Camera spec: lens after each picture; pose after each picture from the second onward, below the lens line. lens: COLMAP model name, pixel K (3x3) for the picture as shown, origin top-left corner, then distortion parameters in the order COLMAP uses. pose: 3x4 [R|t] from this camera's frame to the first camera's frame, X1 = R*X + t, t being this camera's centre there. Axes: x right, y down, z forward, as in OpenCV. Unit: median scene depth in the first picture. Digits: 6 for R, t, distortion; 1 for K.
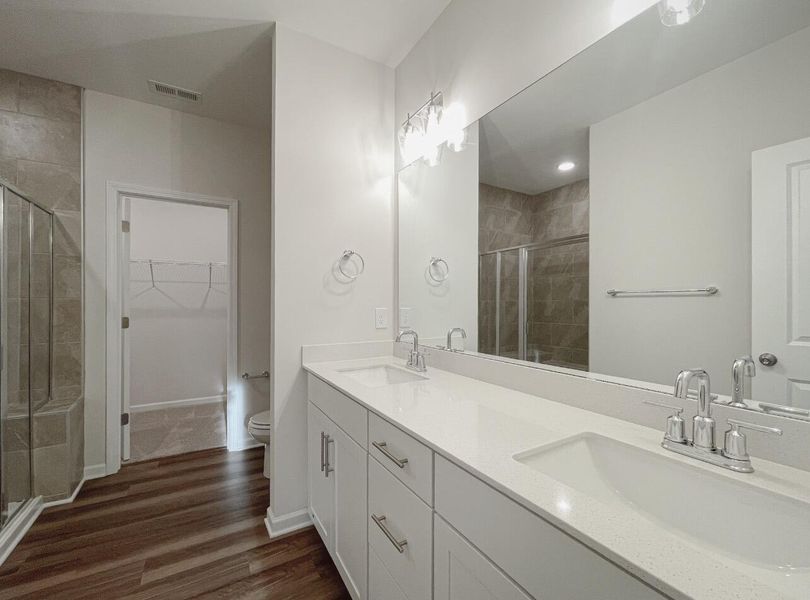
lens RADIAL K [[330.6, 0, 392.9], [0, 330.6, 298.2], [0, 0, 1]] dist [-0.000390, 0.000861]
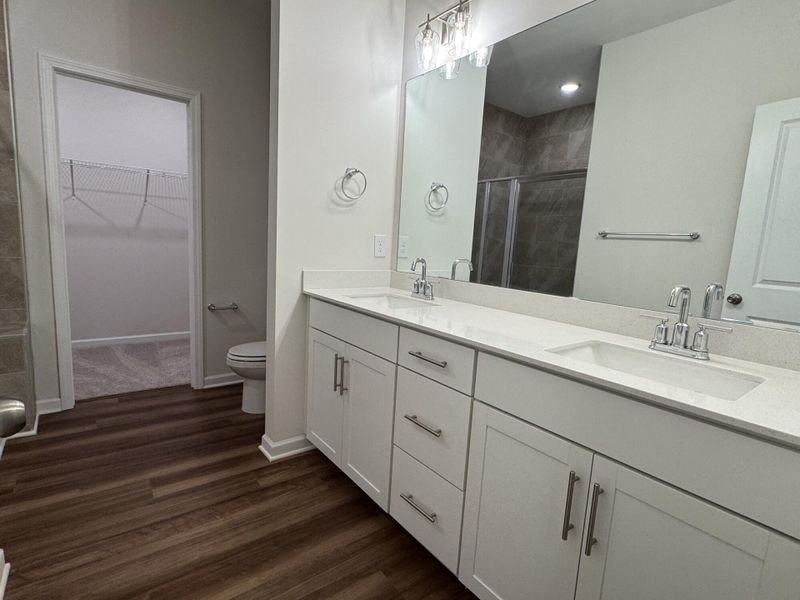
lens RADIAL K [[406.8, 0, 398.0], [0, 406.8, 293.0], [0, 0, 1]] dist [0.000213, 0.001003]
pose [[0.987341, 0.029465, 0.155852, -0.168838], [-0.051471, 0.988938, 0.139112, 0.030784], [-0.150030, -0.145373, 0.977936, -0.153755]]
